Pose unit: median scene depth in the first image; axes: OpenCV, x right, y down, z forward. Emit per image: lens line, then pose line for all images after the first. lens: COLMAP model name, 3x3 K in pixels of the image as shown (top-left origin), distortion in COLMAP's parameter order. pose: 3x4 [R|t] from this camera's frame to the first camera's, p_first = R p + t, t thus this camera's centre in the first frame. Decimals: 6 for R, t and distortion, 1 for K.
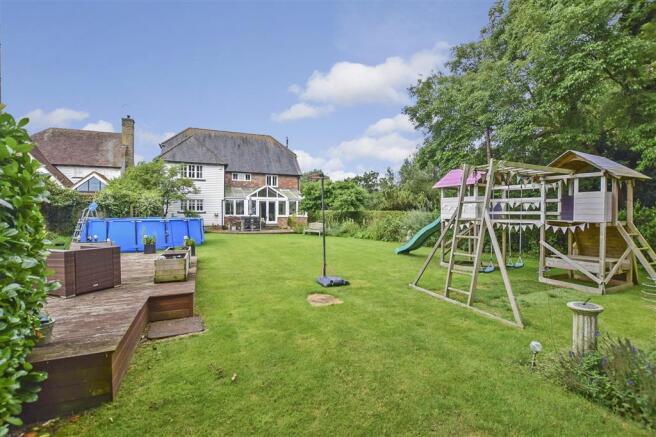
lens RADIAL K [[300.0, 0, 328.0], [0, 300.0, 218.5], [0, 0, 1]] dist [-0.011138, 0.000166]
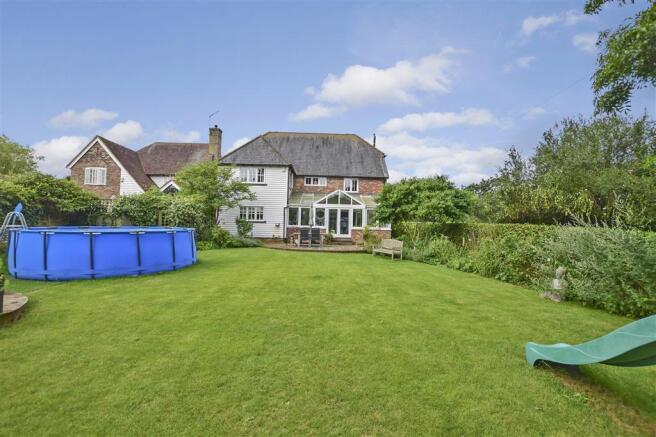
lens RADIAL K [[289.5, 0, 330.8], [0, 289.5, 220.3], [0, 0, 1]] dist [-0.019863, -0.000100]
pose [[0.932161, 0.013114, -0.361807, 0.079630], [-0.024663, 0.999322, -0.027321, -0.008794], [0.361204, 0.034391, 0.931852, 0.365091]]
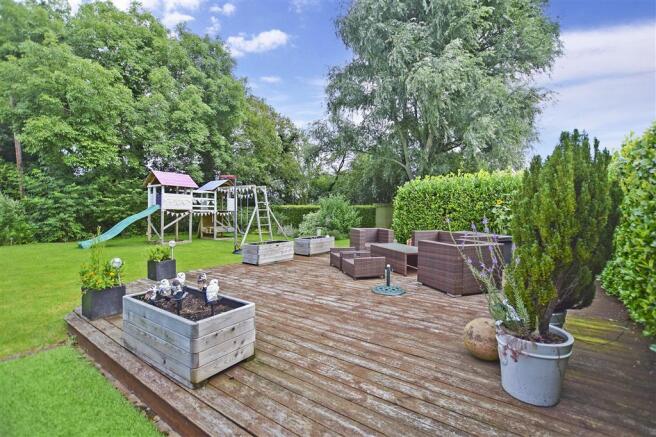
lens RADIAL K [[289.5, 0, 330.8], [0, 289.5, 220.3], [0, 0, 1]] dist [-0.019863, -0.000100]
pose [[-0.521562, -0.020495, 0.852967, -0.488795], [0.001253, 0.999692, 0.024787, 0.009842], [-0.853212, 0.013997, -0.521376, 0.475902]]
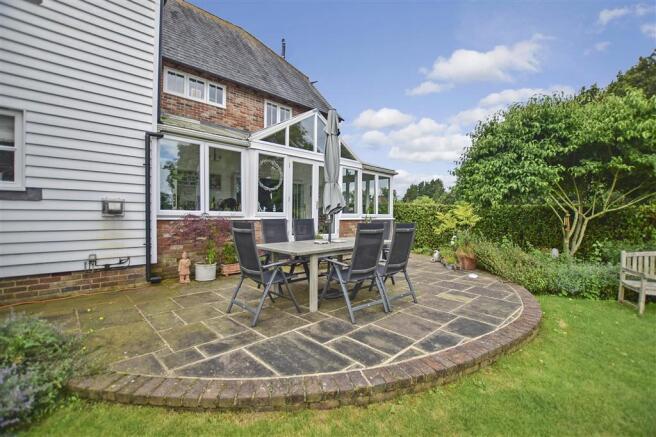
lens RADIAL K [[300.0, 0, 328.0], [0, 300.0, 218.5], [0, 0, 1]] dist [-0.011138, 0.000166]
pose [[0.940145, 0.008601, 0.340667, -0.390778], [-0.009231, 0.999957, 0.000229, -0.010006], [-0.340650, -0.003360, 0.940184, 0.983246]]
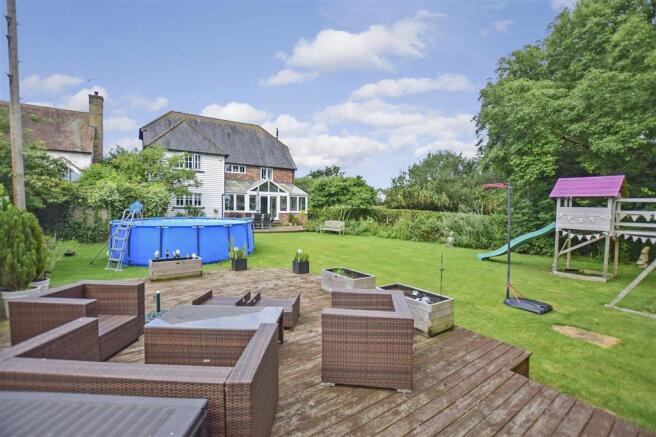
lens RADIAL K [[289.5, 0, 330.8], [0, 289.5, 220.3], [0, 0, 1]] dist [-0.019863, -0.000100]
pose [[0.982347, 0.005092, 0.186998, -0.244668], [-0.011863, 0.999313, 0.035107, -0.022112], [-0.186691, -0.036705, 0.981733, 0.094418]]
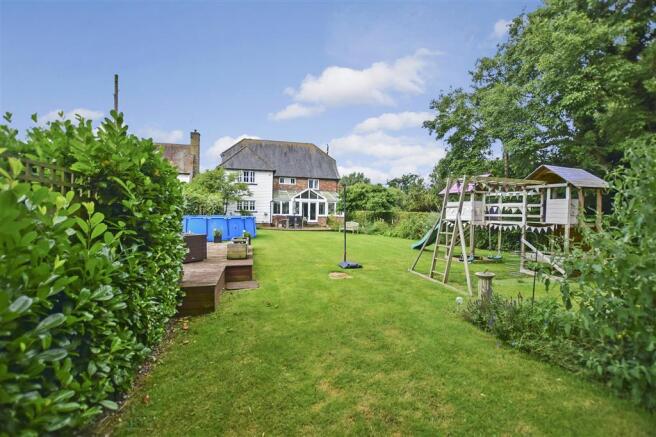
lens RADIAL K [[287.3, 0, 329.0], [0, 287.3, 219.1], [0, 0, 1]] dist [-0.000289, -0.000044]
pose [[0.990324, 0.013225, -0.138145, 0.032760], [-0.012773, 0.999910, 0.004158, -0.000062], [0.138188, -0.002353, 0.990403, -0.094662]]
